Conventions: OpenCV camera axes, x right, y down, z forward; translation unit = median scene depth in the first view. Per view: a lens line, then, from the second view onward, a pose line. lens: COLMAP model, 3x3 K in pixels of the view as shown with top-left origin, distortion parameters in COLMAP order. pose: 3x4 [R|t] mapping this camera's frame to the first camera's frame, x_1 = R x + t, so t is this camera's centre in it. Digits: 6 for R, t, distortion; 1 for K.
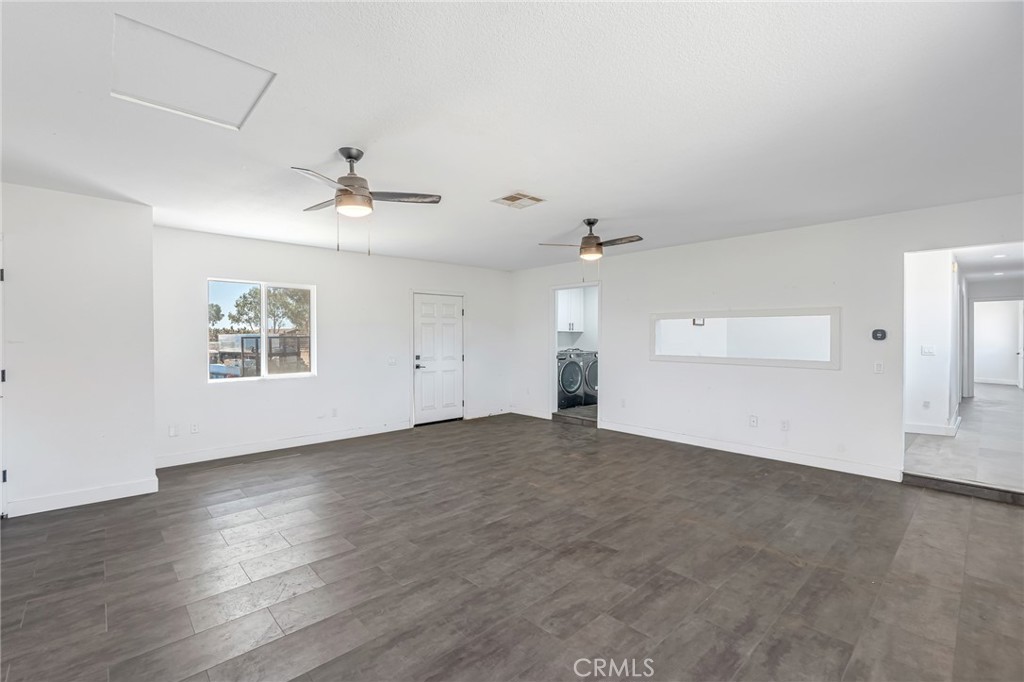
lens RADIAL K [[455.2, 0, 512.5], [0, 455.2, 339.6], [0, 0, 1]] dist [0.012124, 0.000786]
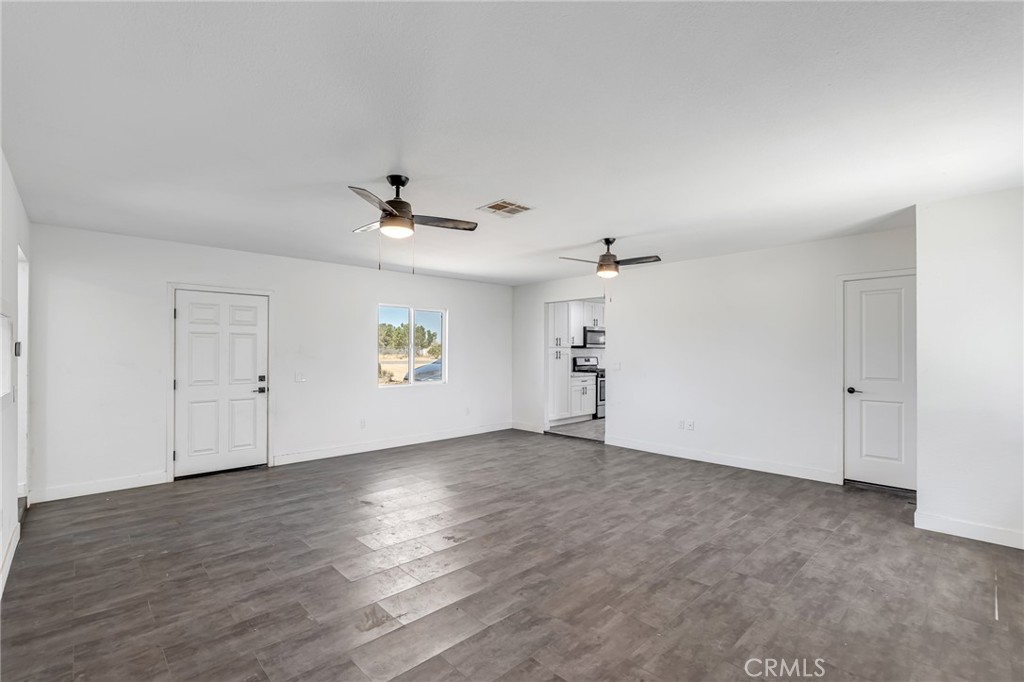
lens RADIAL K [[455.2, 0, 511.6], [0, 455.2, 345.4], [0, 0, 1]] dist [0.012124, 0.000786]
pose [[-0.999974, 0.001130, -0.007162, 0.007849], [0.001147, 0.999997, -0.002331, -0.017251], [0.007160, -0.002339, -0.999972, 1.936294]]
